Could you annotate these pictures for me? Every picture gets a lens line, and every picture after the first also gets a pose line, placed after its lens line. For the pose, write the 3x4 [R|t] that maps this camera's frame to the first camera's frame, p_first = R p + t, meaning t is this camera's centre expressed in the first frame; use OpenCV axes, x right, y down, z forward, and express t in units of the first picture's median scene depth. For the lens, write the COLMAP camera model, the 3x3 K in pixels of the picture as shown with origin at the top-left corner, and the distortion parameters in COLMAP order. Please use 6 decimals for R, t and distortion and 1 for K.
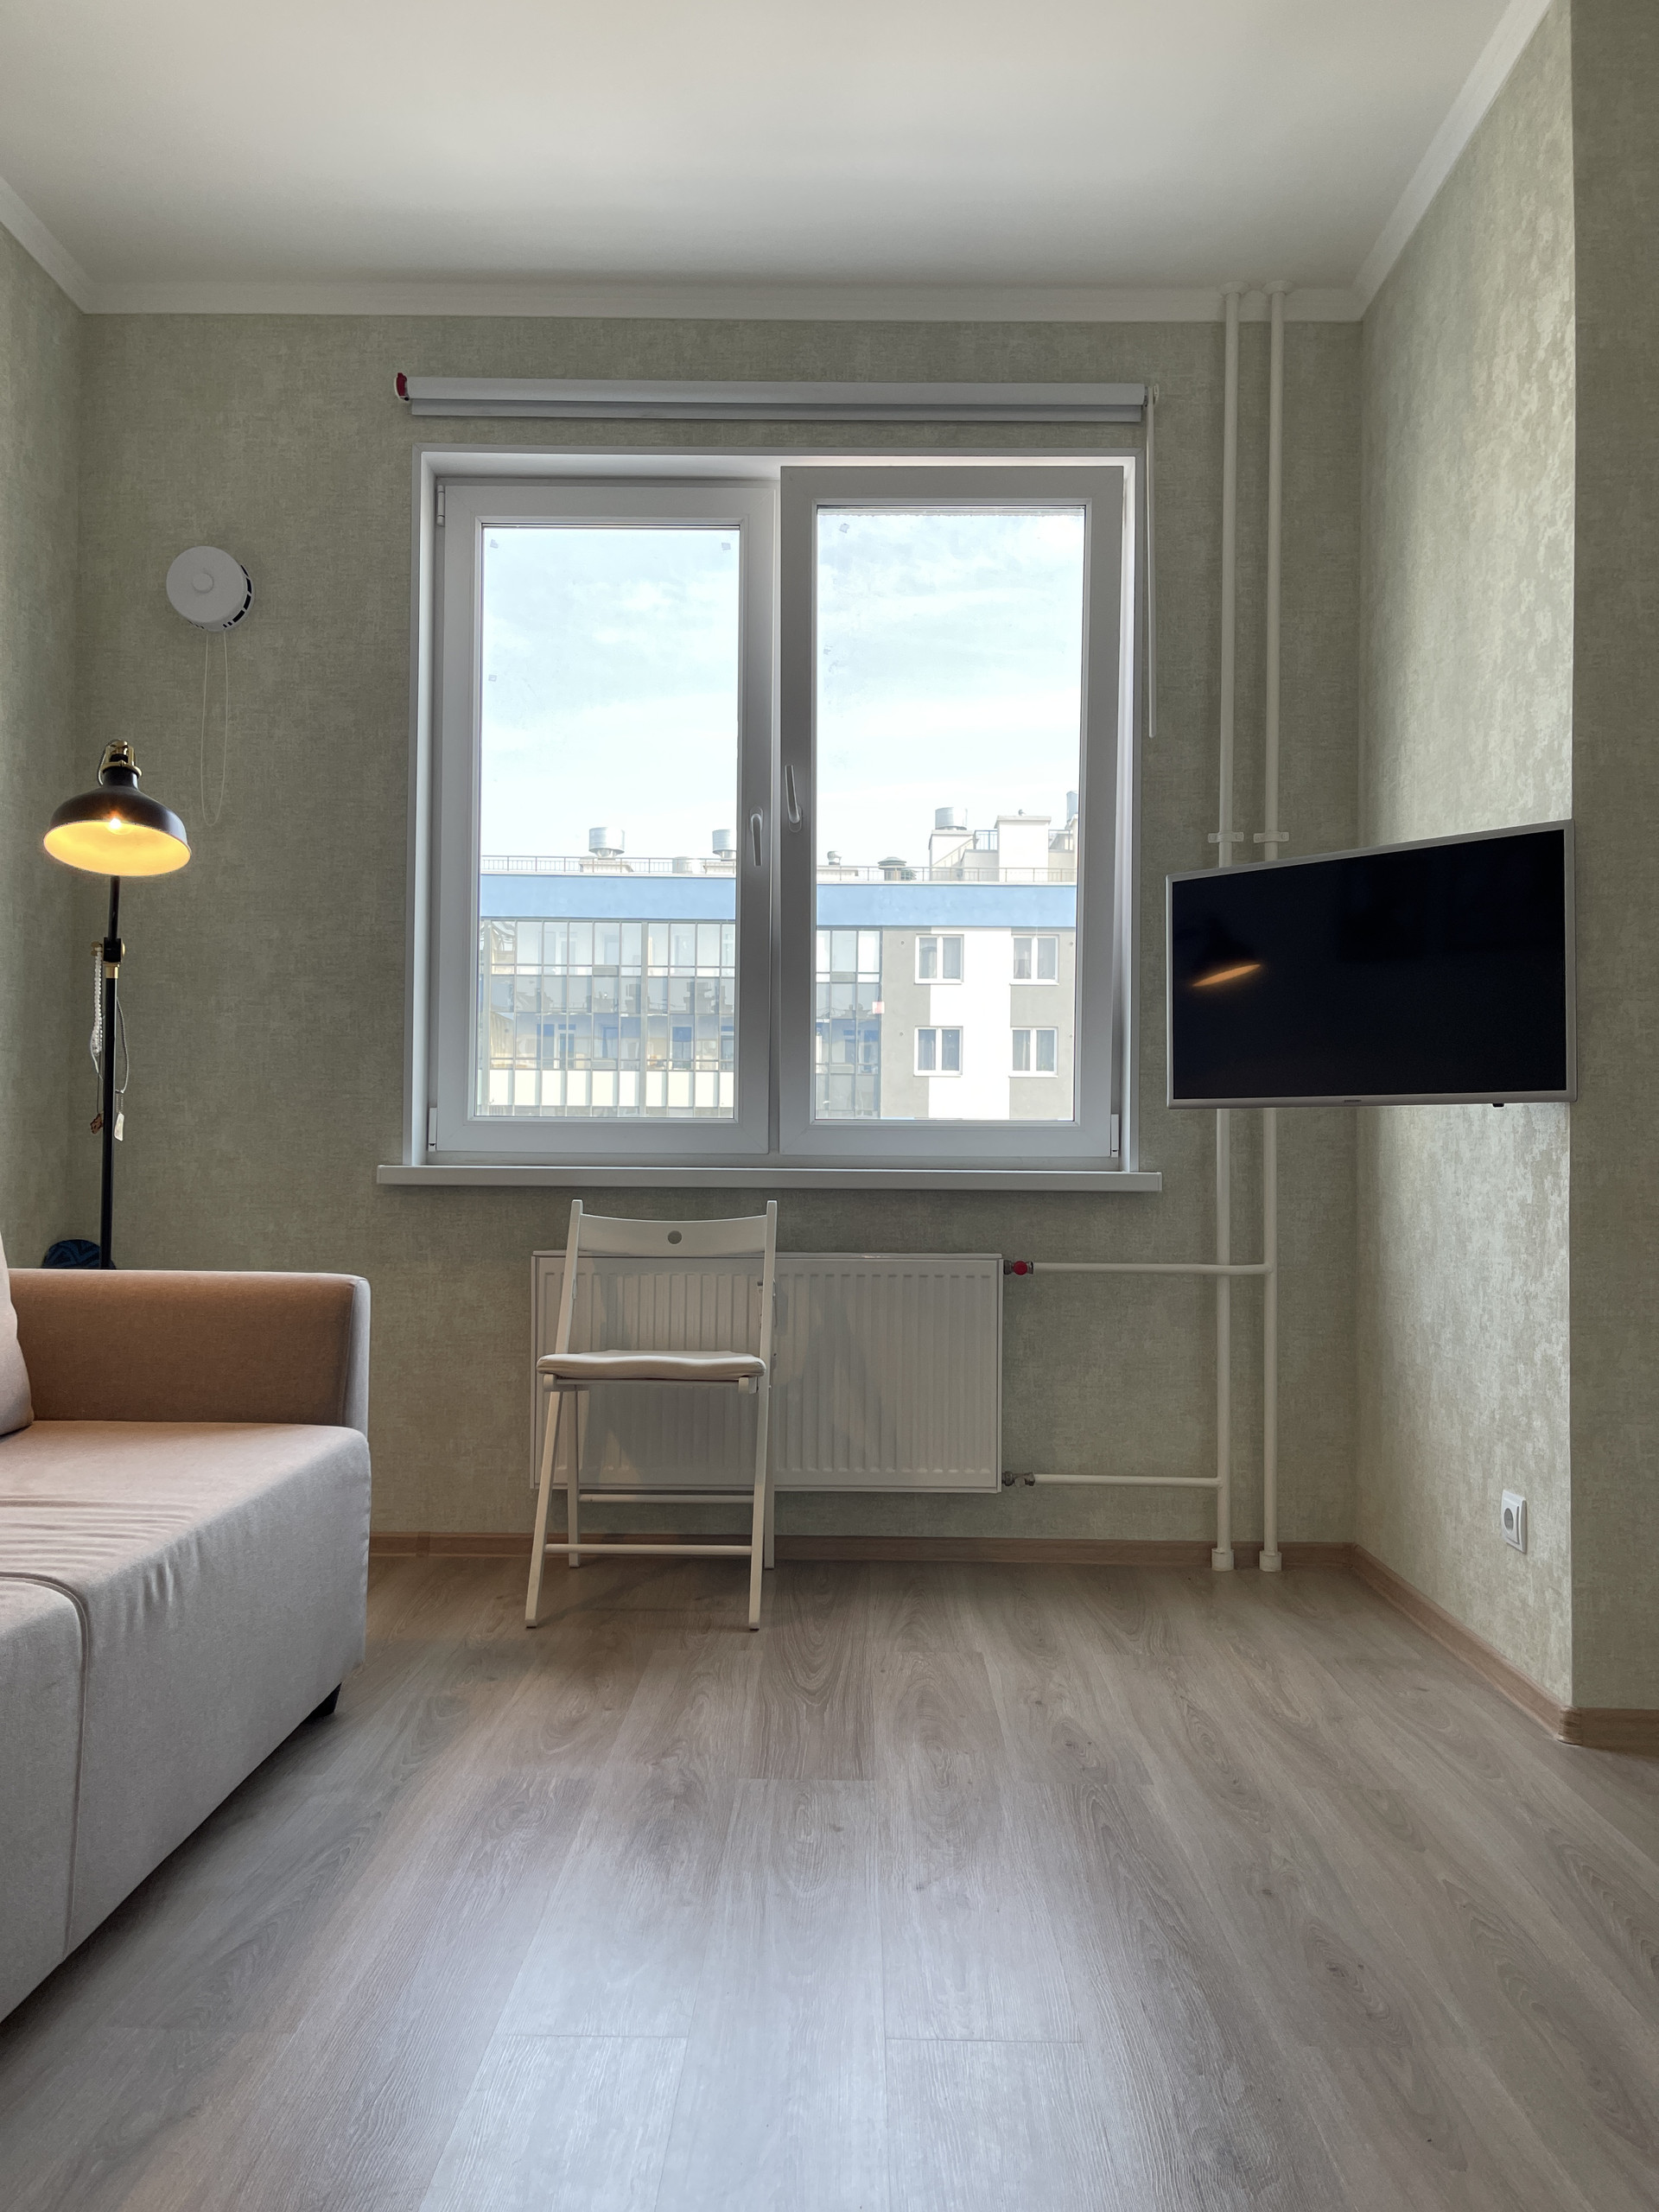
lens RADIAL K [[1673.0, 0, 835.0], [0, 1673.0, 1114.0], [0, 0, 1]] dist [0.068776, -0.078827]
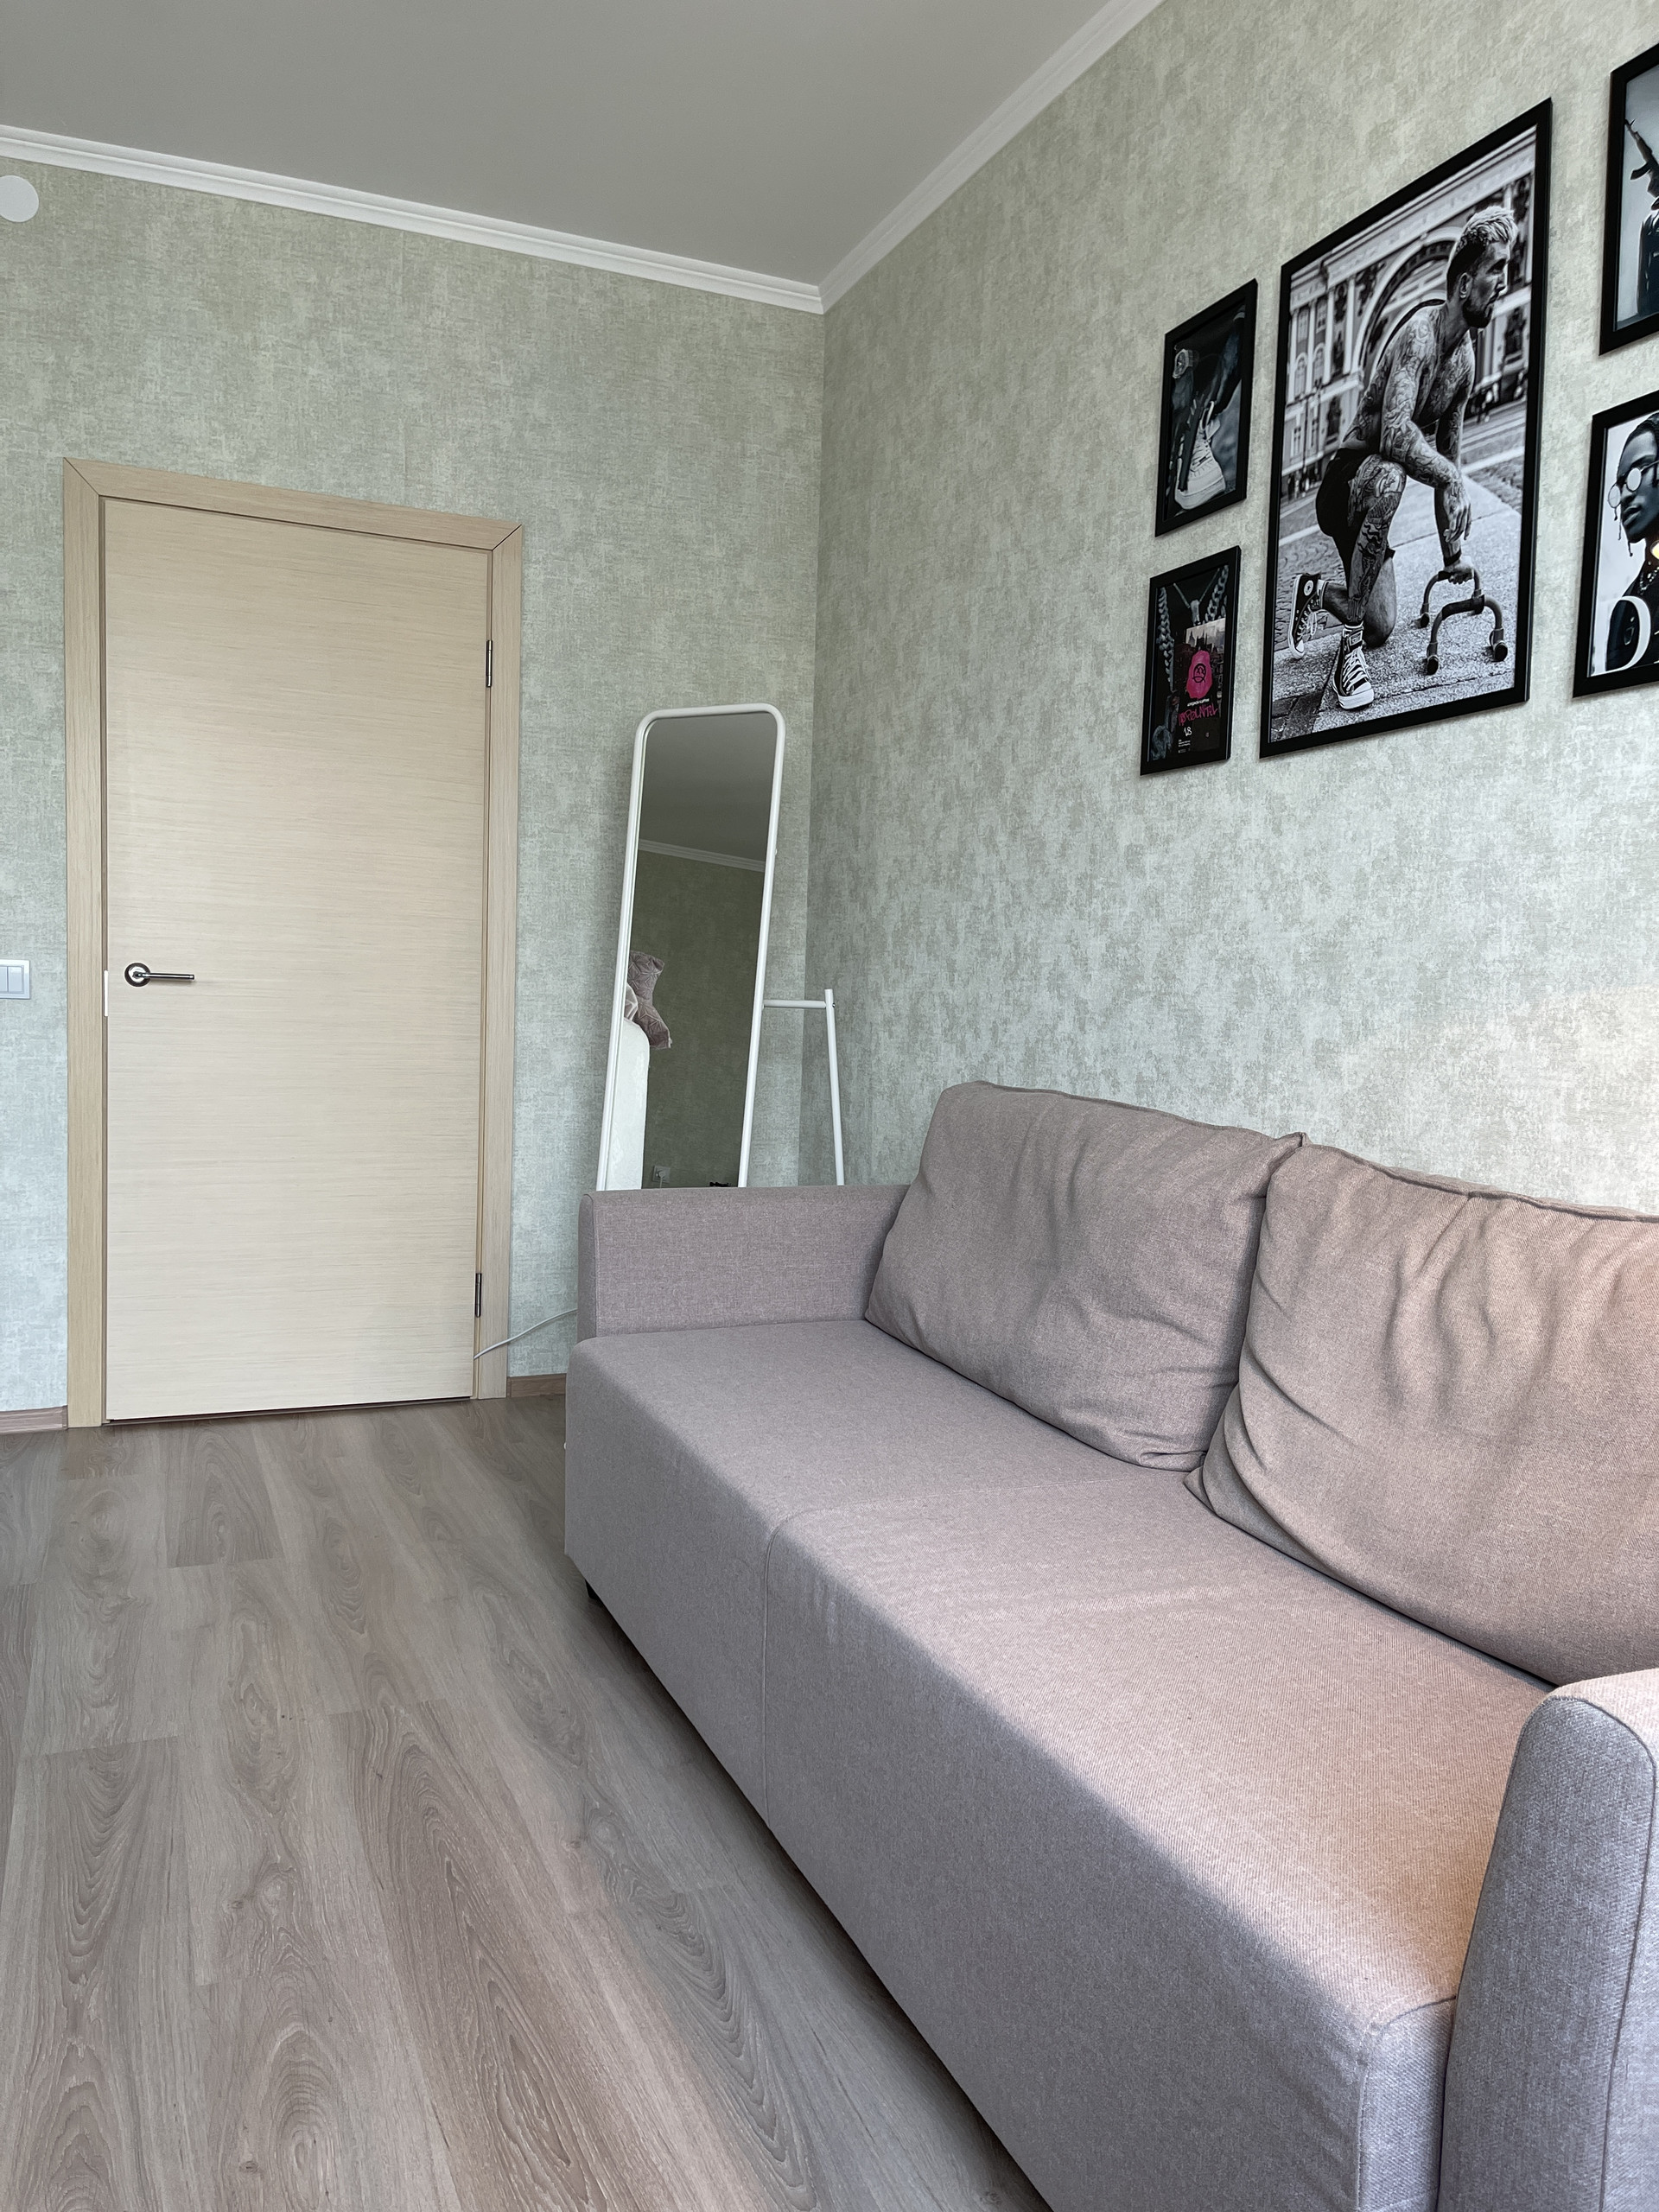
lens RADIAL K [[1673.0, 0, 815.4], [0, 1673.0, 1120.7], [0, 0, 1]] dist [0.068776, -0.078827]
pose [[-0.920328, -0.009476, -0.391032, -0.012024], [-0.029482, 0.998543, 0.045189, -0.022289], [0.390035, 0.053117, -0.919267, 1.080450]]
